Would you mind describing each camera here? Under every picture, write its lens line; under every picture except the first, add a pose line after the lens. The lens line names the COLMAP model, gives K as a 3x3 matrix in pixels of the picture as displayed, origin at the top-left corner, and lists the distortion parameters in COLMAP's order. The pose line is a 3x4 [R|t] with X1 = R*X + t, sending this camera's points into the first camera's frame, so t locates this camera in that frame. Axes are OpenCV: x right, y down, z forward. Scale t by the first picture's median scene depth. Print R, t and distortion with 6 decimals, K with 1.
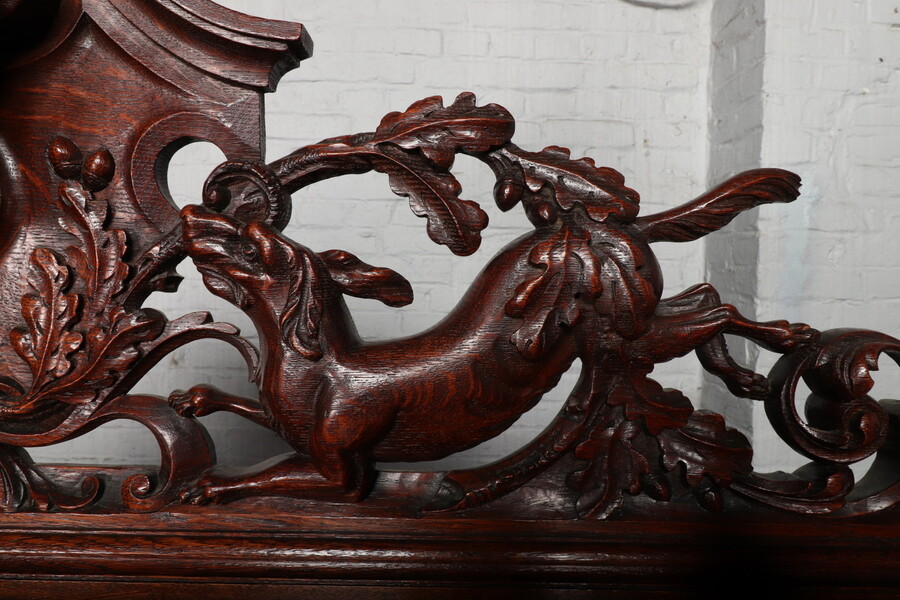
lens RADIAL K [[585.3, 0, 448.0], [0, 585.3, 293.3], [0, 0, 1]] dist [0.007117, -0.010290]
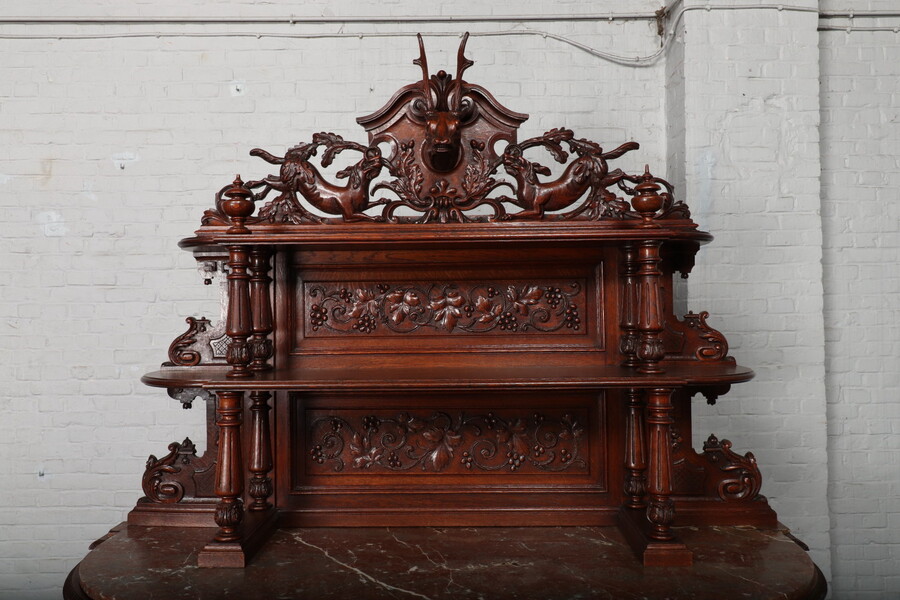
lens RADIAL K [[699.3, 0, 447.1], [0, 699.3, 292.8], [0, 0, 1]] dist [0.006422, -0.001492]
pose [[0.999558, -0.024722, -0.016528, -0.776912], [0.023873, 0.998478, -0.049714, 1.136925], [0.017732, 0.049298, 0.998627, -4.186766]]
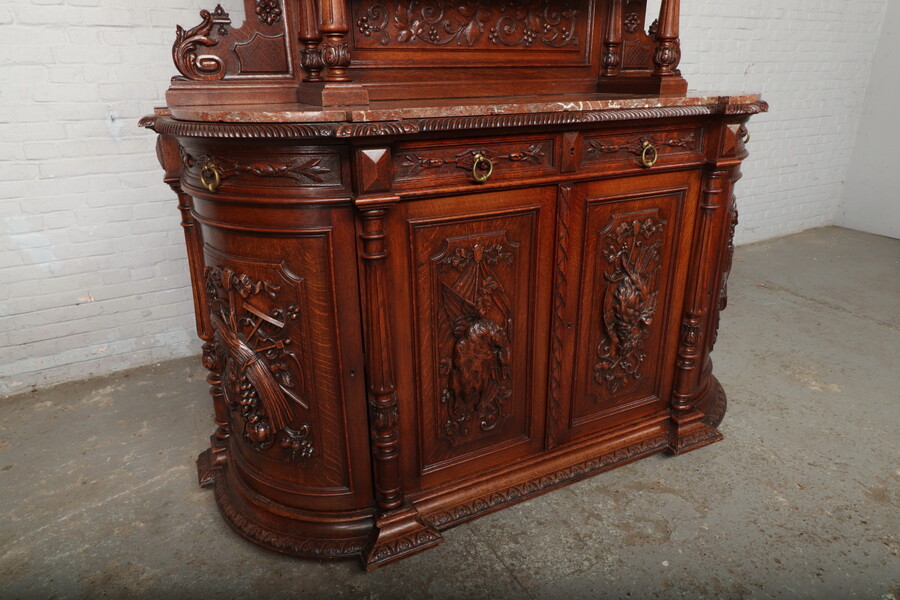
lens RADIAL K [[554.3, 0, 446.4], [0, 554.3, 292.0], [0, 0, 1]] dist [0.001860, -0.000031]
pose [[0.898454, -0.182896, 0.399161, -3.316674], [0.040377, 0.939675, 0.339676, 2.534065], [-0.437207, -0.289066, 0.851640, -3.323273]]
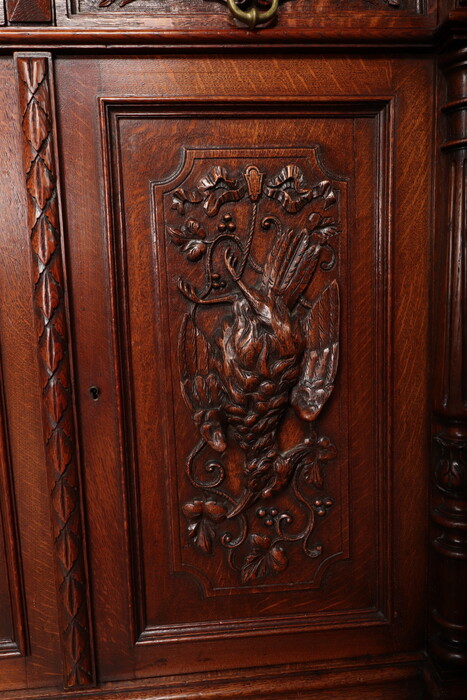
lens RADIAL K [[492.7, 0, 232.6], [0, 492.7, 354.1], [0, 0, 1]] dist [0.007551, -0.005969]
pose [[0.994129, -0.058811, 0.090822, -0.548399], [0.049906, 0.993994, 0.097388, 3.952345], [-0.096004, -0.092284, 0.991094, -1.932676]]
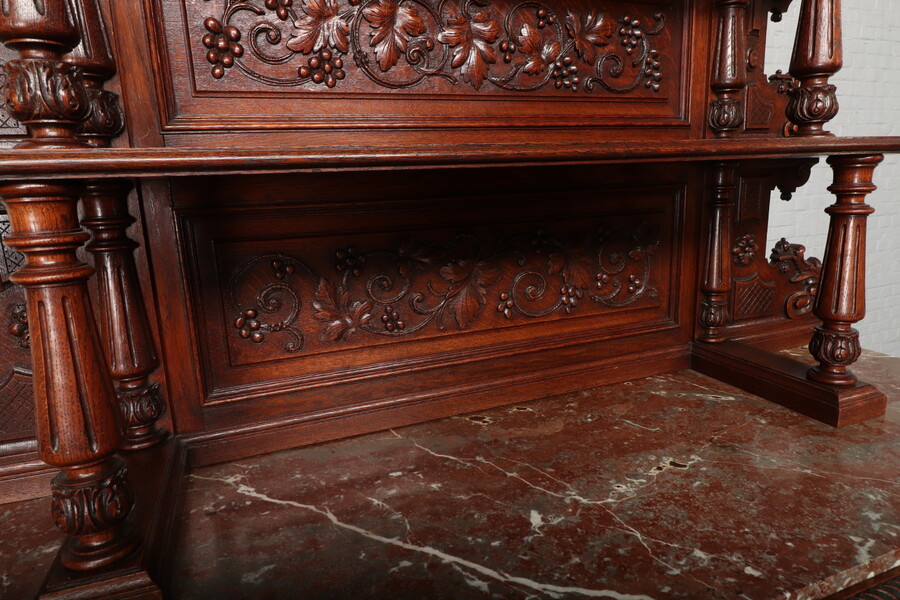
lens RADIAL K [[554.3, 0, 450.5], [0, 554.3, 291.3], [0, 0, 1]] dist [0.001860, -0.000031]
pose [[0.927603, -0.121572, 0.353232, -1.875395], [0.060055, 0.981795, 0.180198, 1.577328], [-0.368708, -0.145939, 0.918018, -1.211387]]
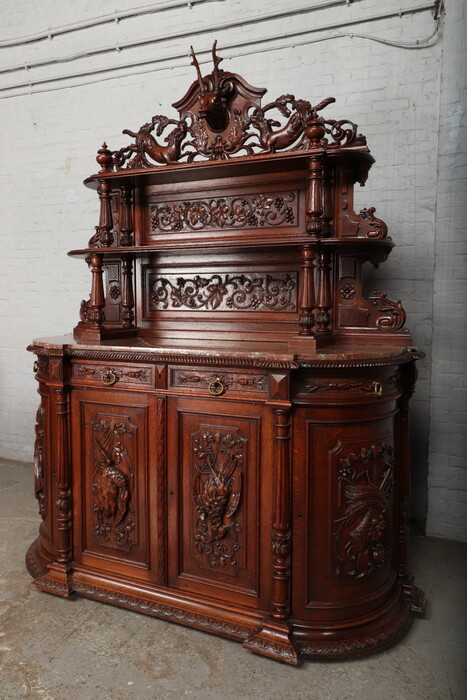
lens RADIAL K [[543.9, 0, 230.5], [0, 543.9, 349.4], [0, 0, 1]] dist [0.006422, -0.001492]
pose [[0.913862, 0.023109, -0.405367, 2.091018], [0.000778, 0.998278, 0.058664, 2.300893], [0.406024, -0.053926, 0.912270, -5.322911]]
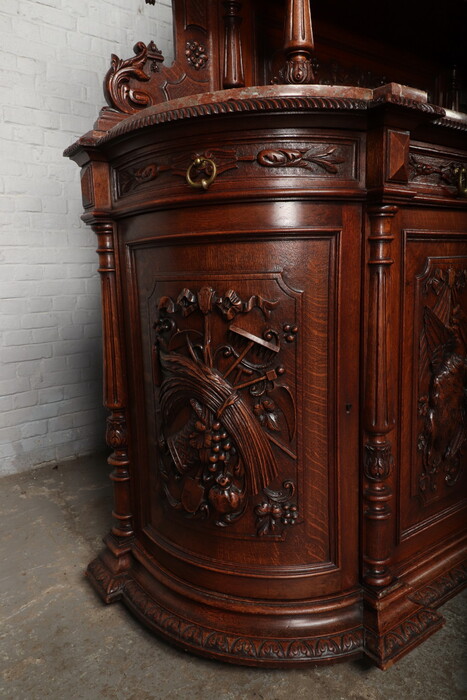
lens RADIAL K [[492.7, 0, 224.8], [0, 492.7, 348.3], [0, 0, 1]] dist [0.007551, -0.005969]
pose [[0.814582, -0.134528, 0.564232, -4.542200], [0.059669, 0.987007, 0.149185, 3.437921], [-0.576971, -0.087856, 0.812026, -1.948117]]
